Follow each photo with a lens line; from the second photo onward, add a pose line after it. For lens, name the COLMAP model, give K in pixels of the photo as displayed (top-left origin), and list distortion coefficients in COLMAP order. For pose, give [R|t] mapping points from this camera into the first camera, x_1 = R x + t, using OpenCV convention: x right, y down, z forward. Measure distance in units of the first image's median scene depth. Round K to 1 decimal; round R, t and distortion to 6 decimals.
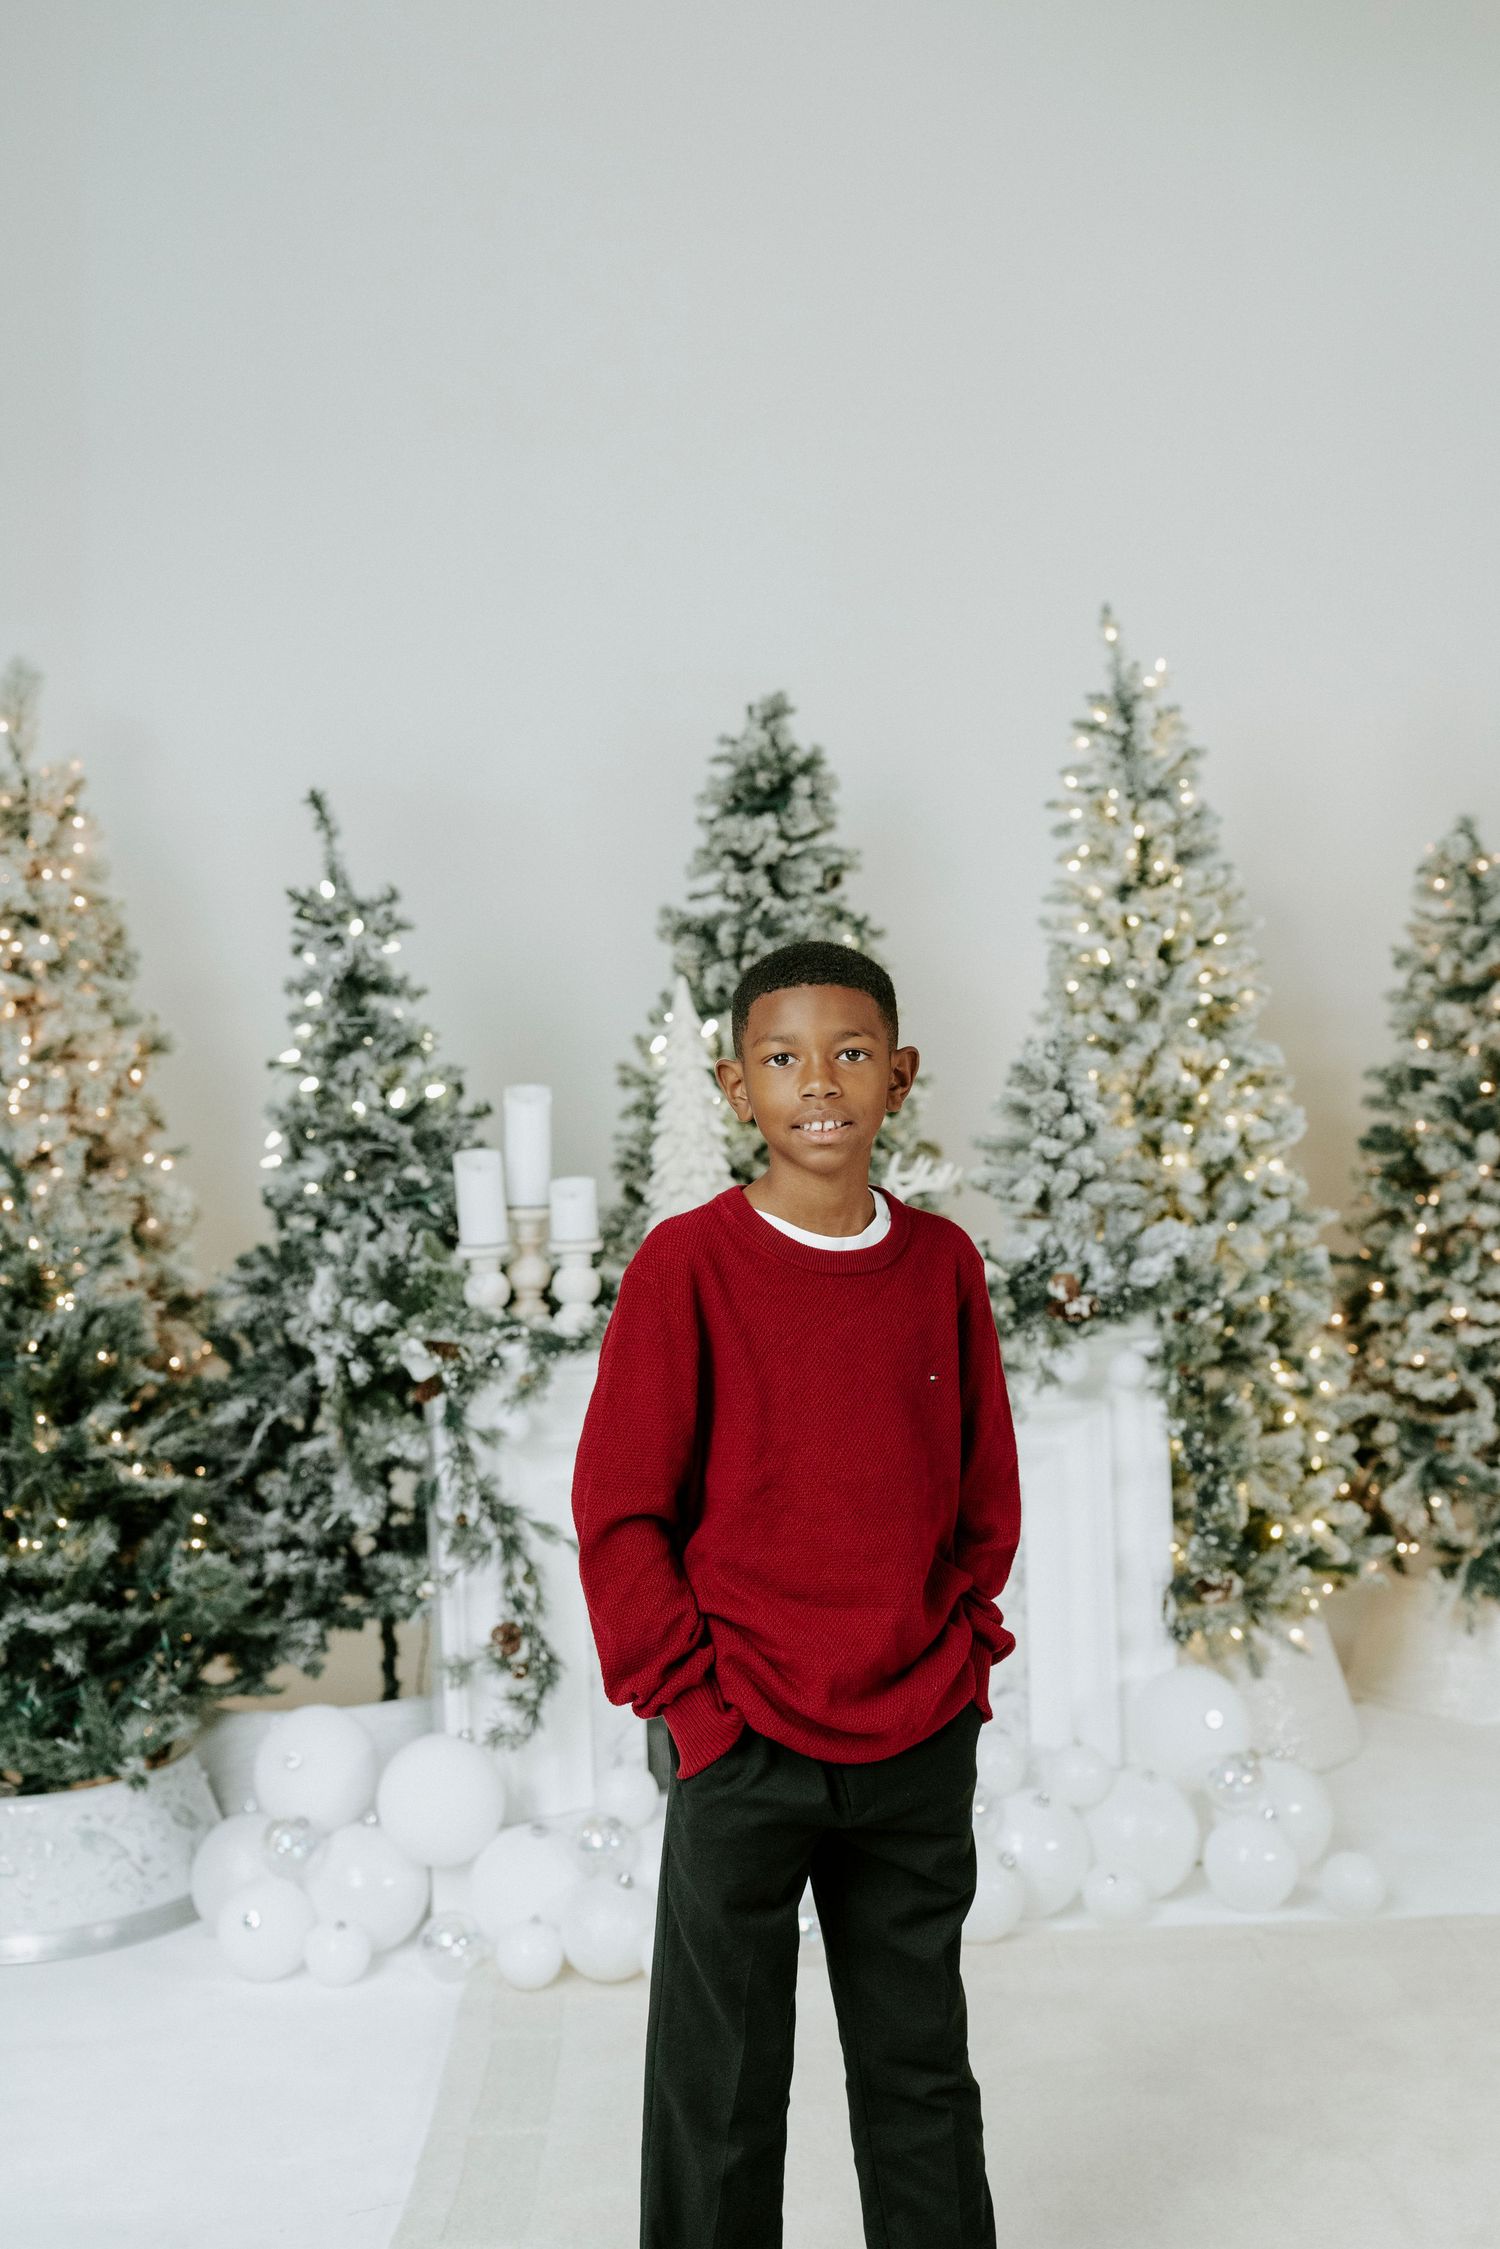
lens RADIAL K [[2415.7, 0, 733.1], [0, 2415.7, 1024.4], [0, 0, 1]] dist [0.001878, -0.013462]
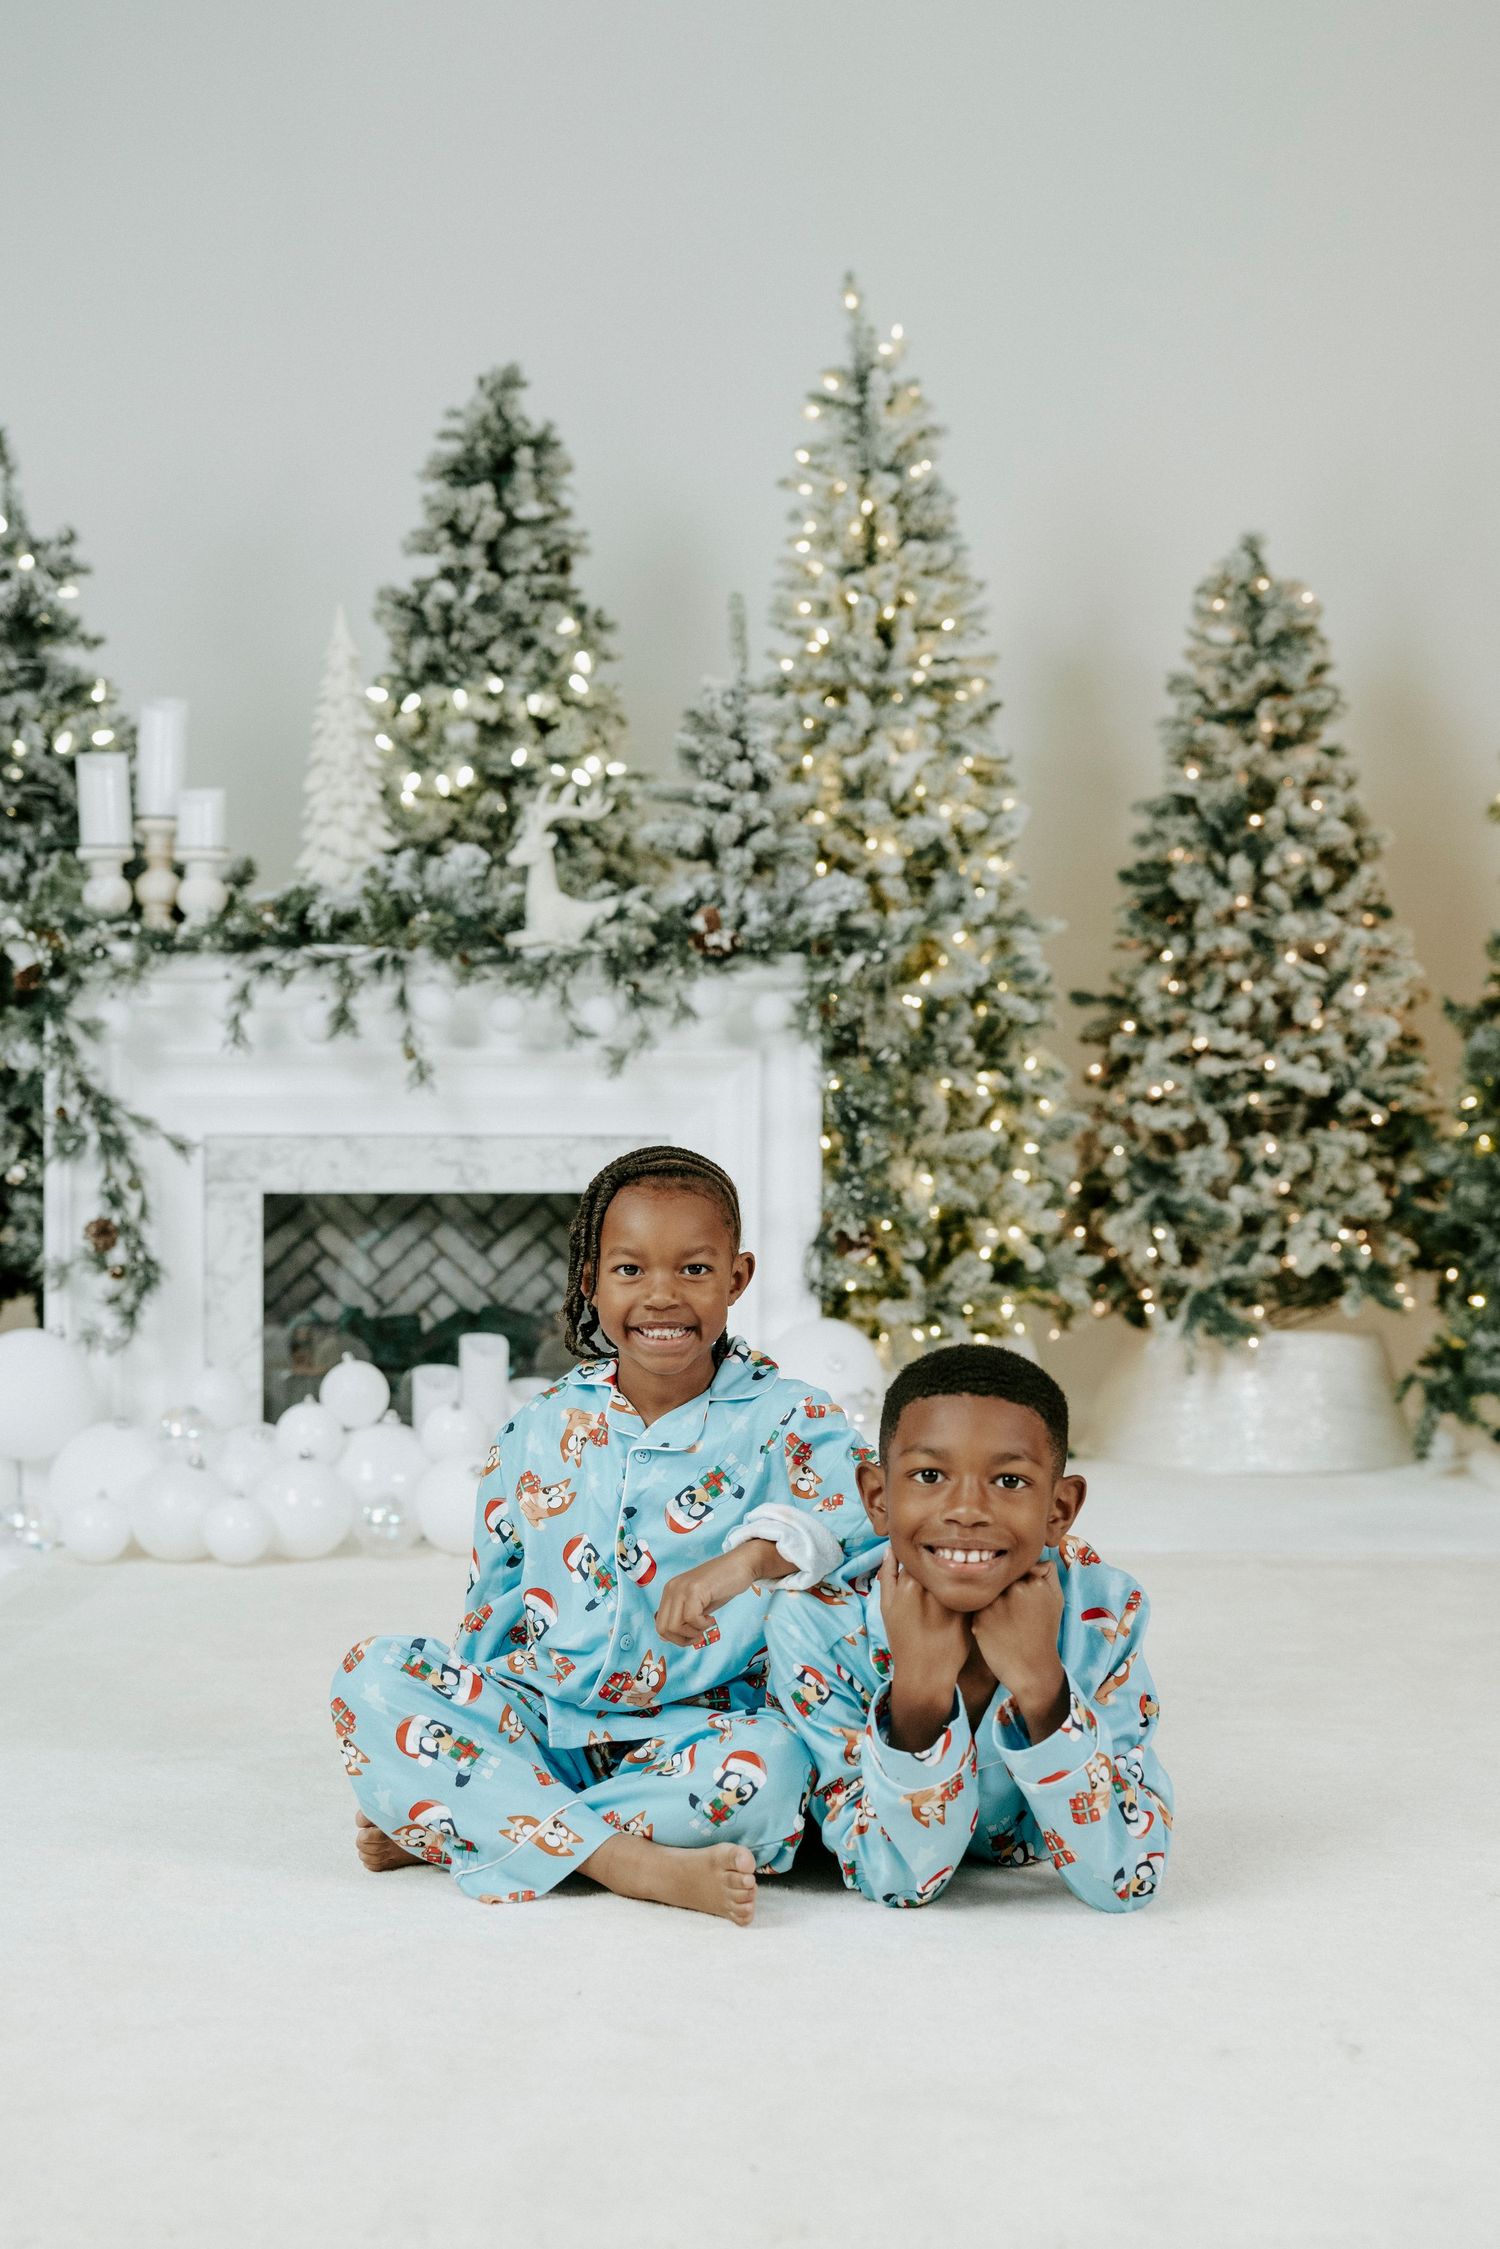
lens RADIAL K [[2766.0, 0, 745.7], [0, 2766.0, 1152.8], [0, 0, 1]] dist [0.005353, 0.004200]
pose [[0.999174, 0.037611, -0.015410, 0.154553], [-0.037146, 0.998877, 0.029403, 0.150512], [0.016498, -0.028806, 0.999449, -0.097616]]
